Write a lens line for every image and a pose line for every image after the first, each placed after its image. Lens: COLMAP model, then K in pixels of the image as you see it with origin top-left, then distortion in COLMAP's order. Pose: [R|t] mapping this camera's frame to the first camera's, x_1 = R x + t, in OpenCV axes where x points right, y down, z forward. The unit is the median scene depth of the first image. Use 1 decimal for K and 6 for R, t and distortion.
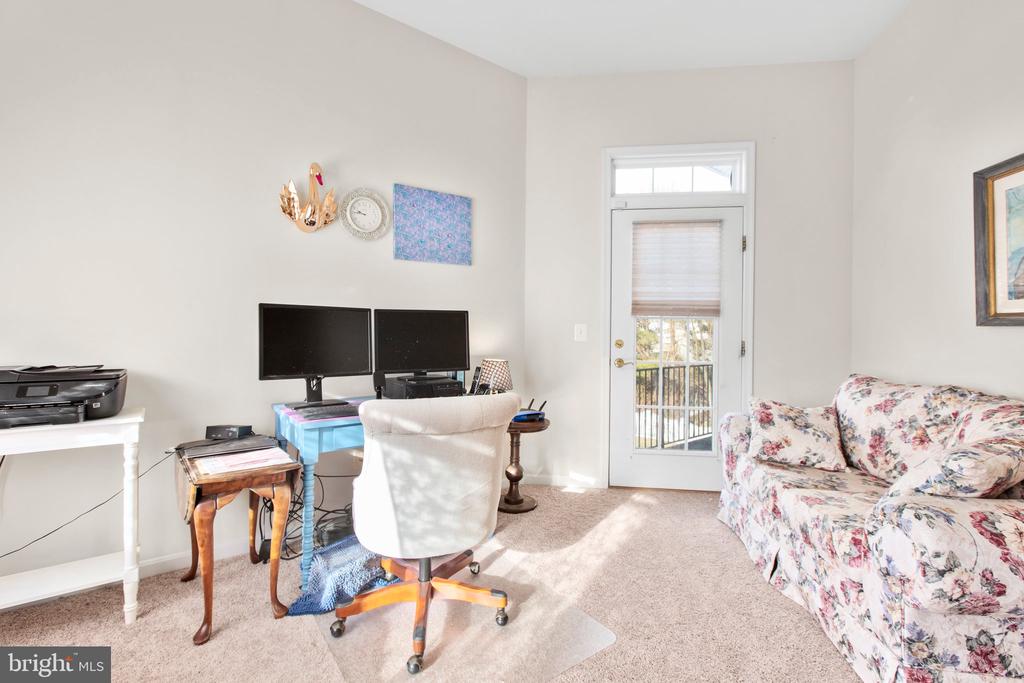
lens RADIAL K [[465.2, 0, 515.3], [0, 465.2, 335.3], [0, 0, 1]] dist [-0.001173, -0.000511]
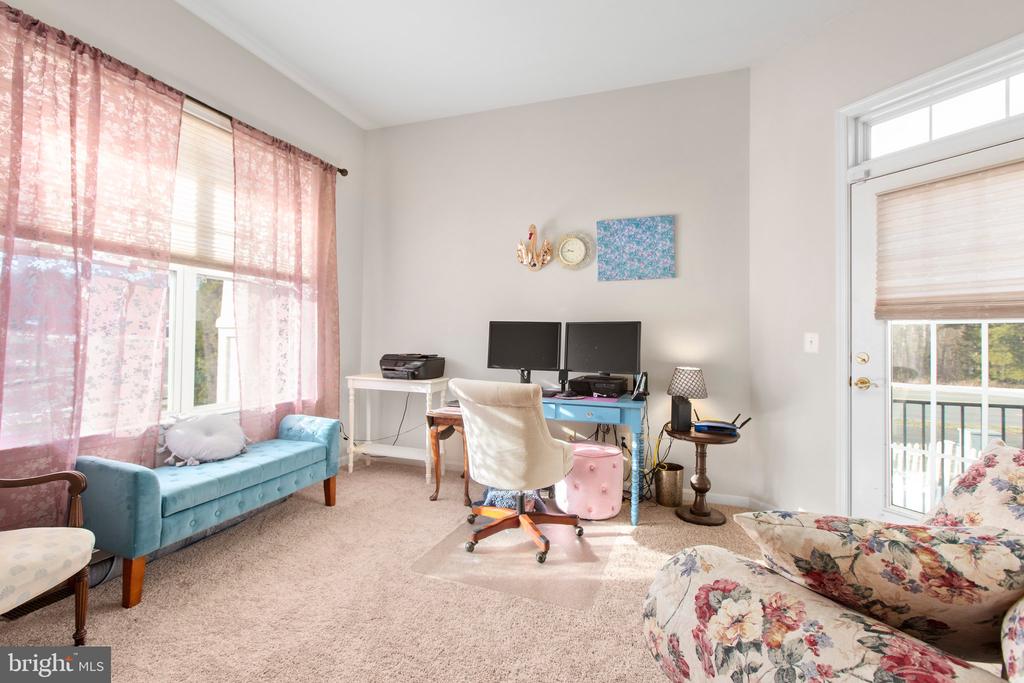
lens RADIAL K [[465.2, 0, 515.3], [0, 465.2, 335.3], [0, 0, 1]] dist [-0.001173, -0.000511]
pose [[0.534847, -0.002085, -0.844946, 0.625571], [-0.017319, 0.999760, -0.013430, 0.001780], [0.844771, 0.021816, 0.534683, 0.132956]]
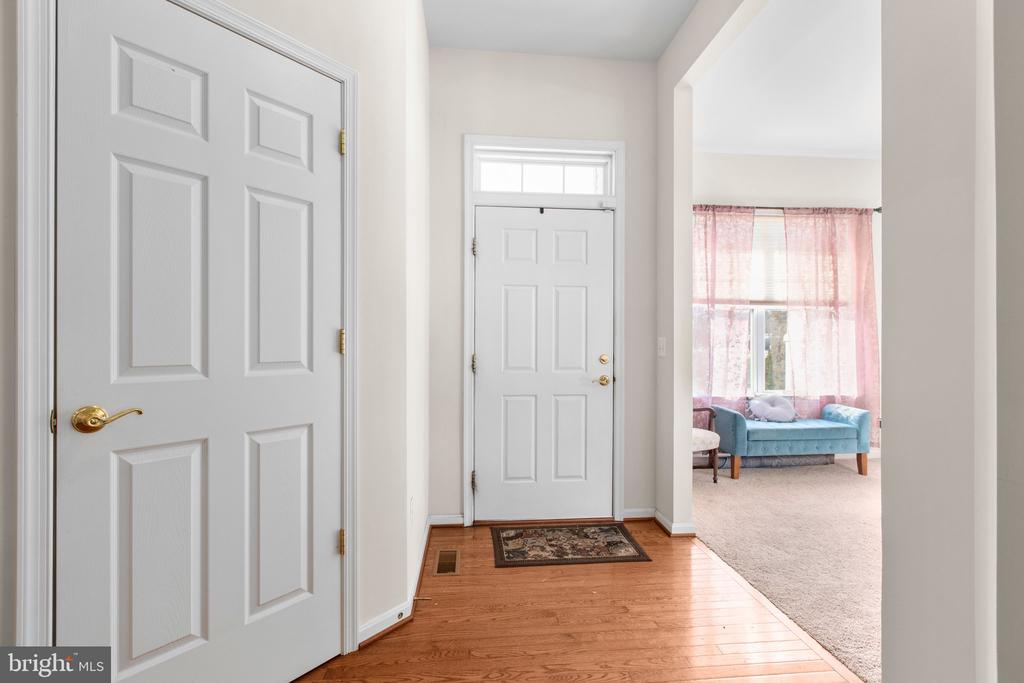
lens RADIAL K [[465.2, 0, 515.3], [0, 465.2, 335.3], [0, 0, 1]] dist [-0.001173, -0.000511]
pose [[-0.534627, -0.023878, -0.844751, 1.339293], [-0.012036, 0.999715, -0.020641, 0.004696], [0.845002, -0.000868, -0.534762, 0.227152]]
